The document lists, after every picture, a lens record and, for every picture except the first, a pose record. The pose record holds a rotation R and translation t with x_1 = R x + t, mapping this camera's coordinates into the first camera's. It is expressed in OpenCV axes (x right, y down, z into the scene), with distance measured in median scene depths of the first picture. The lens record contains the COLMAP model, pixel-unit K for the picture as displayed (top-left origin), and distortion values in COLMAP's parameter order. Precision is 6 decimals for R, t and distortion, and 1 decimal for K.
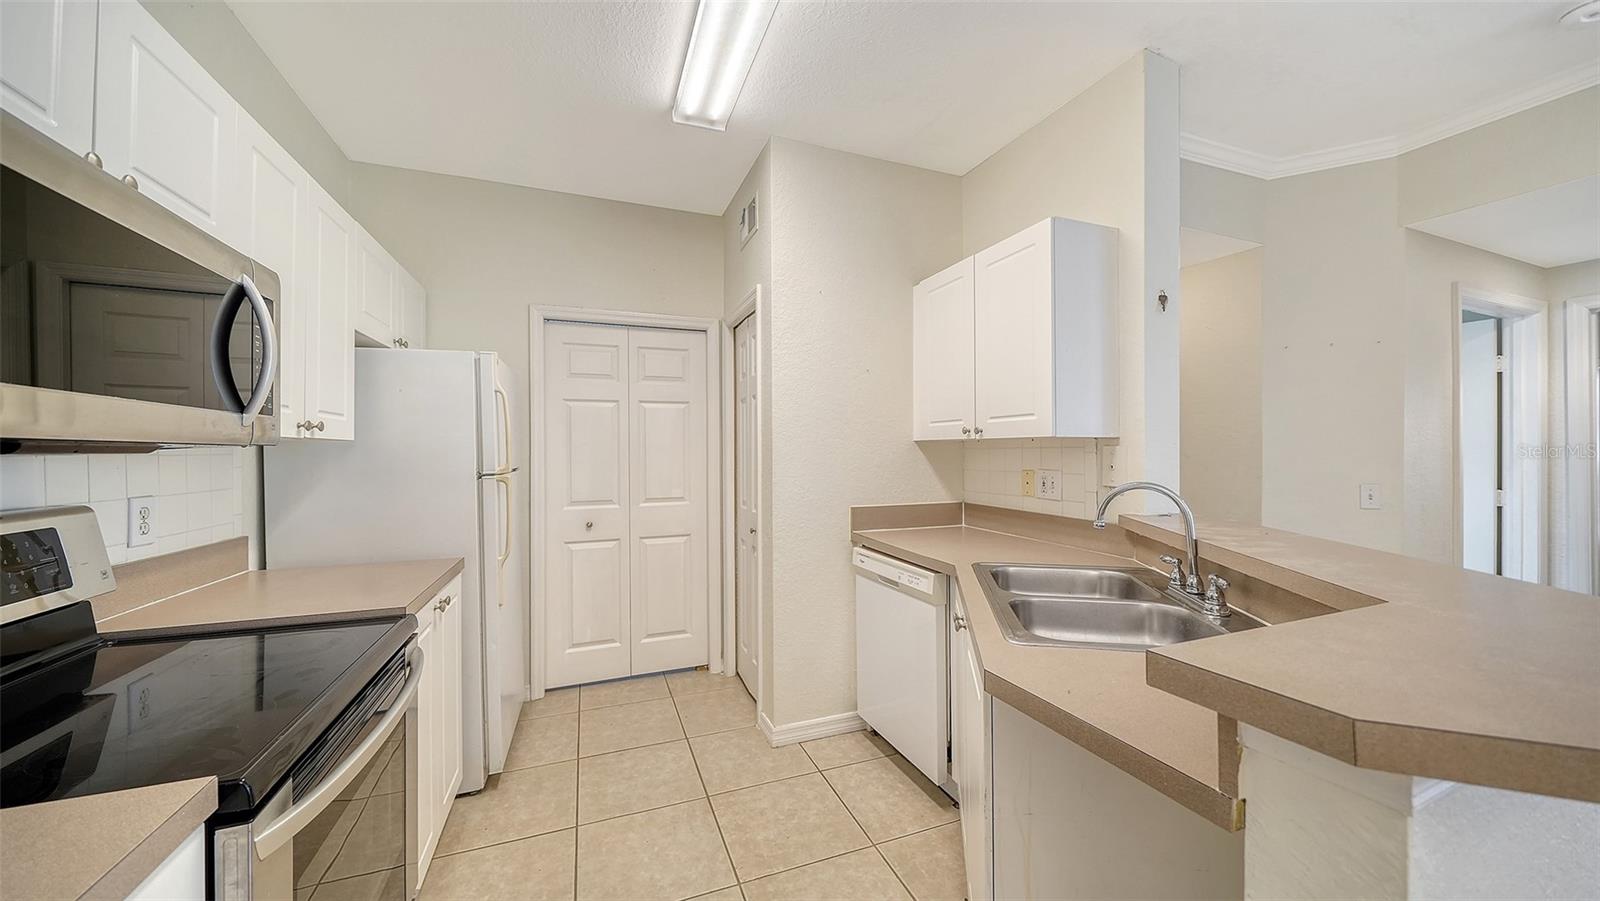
lens RADIAL K [[553.5, 0, 796.3], [0, 553.5, 450.8], [0, 0, 1]] dist [-0.002941, -0.000085]
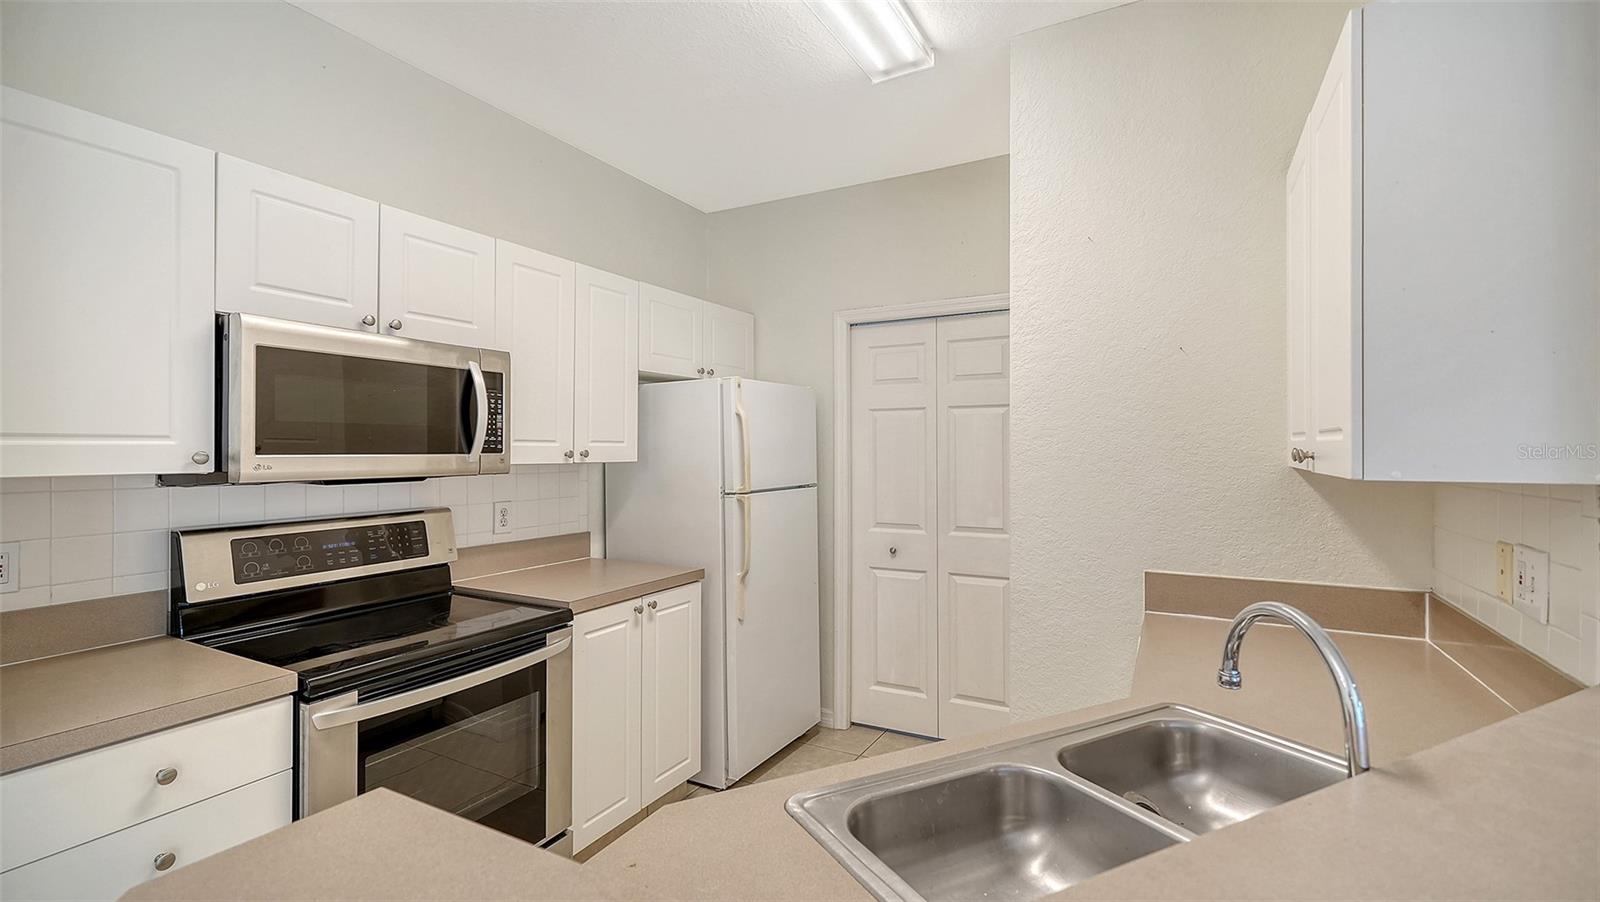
lens RADIAL K [[703.7, 0, 801.4], [0, 703.7, 448.7], [0, 0, 1]] dist [0.000292, 0.000217]
pose [[0.650333, 0.005105, -0.759632, 0.602654], [-0.001674, 0.999985, 0.005288, -0.054038], [0.759647, -0.002167, 0.650332, 0.255653]]
